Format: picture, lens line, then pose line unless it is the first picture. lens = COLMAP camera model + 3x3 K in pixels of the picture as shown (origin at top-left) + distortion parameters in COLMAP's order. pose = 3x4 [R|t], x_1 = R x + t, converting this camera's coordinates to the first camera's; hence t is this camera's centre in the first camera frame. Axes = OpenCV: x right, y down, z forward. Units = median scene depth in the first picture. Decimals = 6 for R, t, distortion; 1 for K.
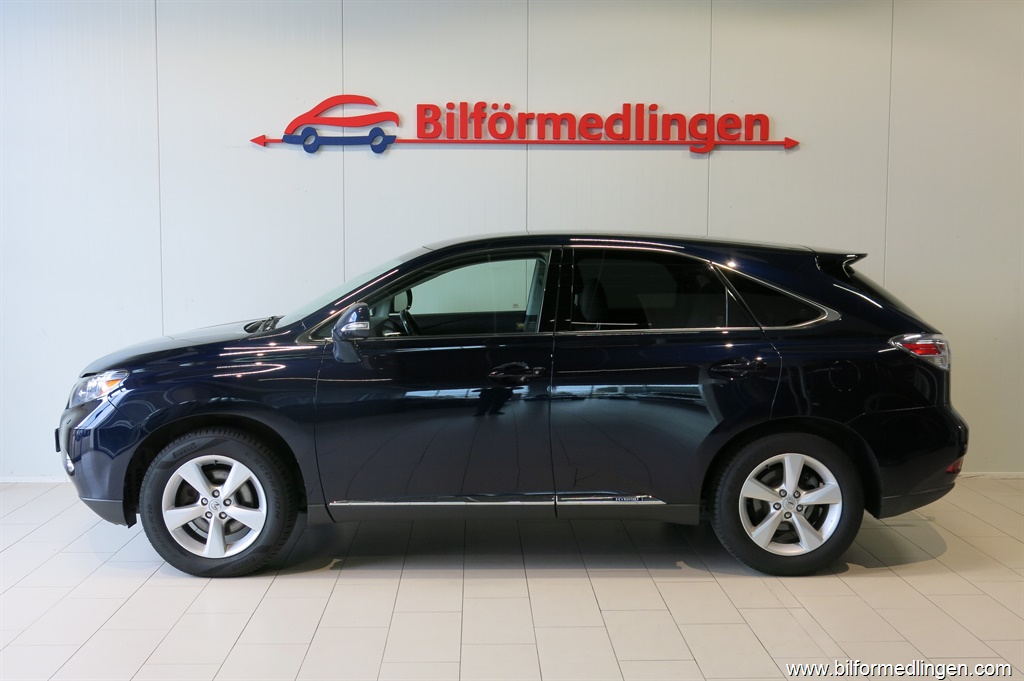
lens RADIAL K [[1113.1, 0, 512.4], [0, 1113.1, 322.9], [0, 0, 1]] dist [0.015808, 0.006341]
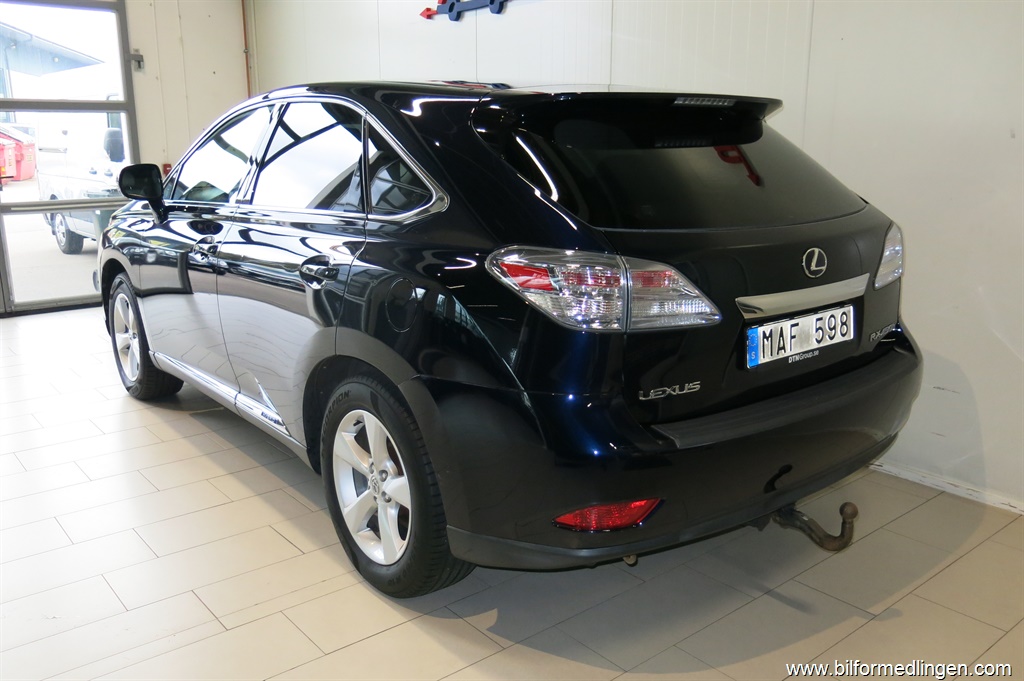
lens RADIAL K [[847.8, 0, 512.0], [0, 847.8, 340.5], [0, 0, 1]] dist [-0.004614, -0.002675]
pose [[0.612954, 0.176484, -0.770156, 0.664667], [-0.052731, 0.981699, 0.182992, -0.017182], [0.788357, -0.071555, 0.611043, 0.761032]]
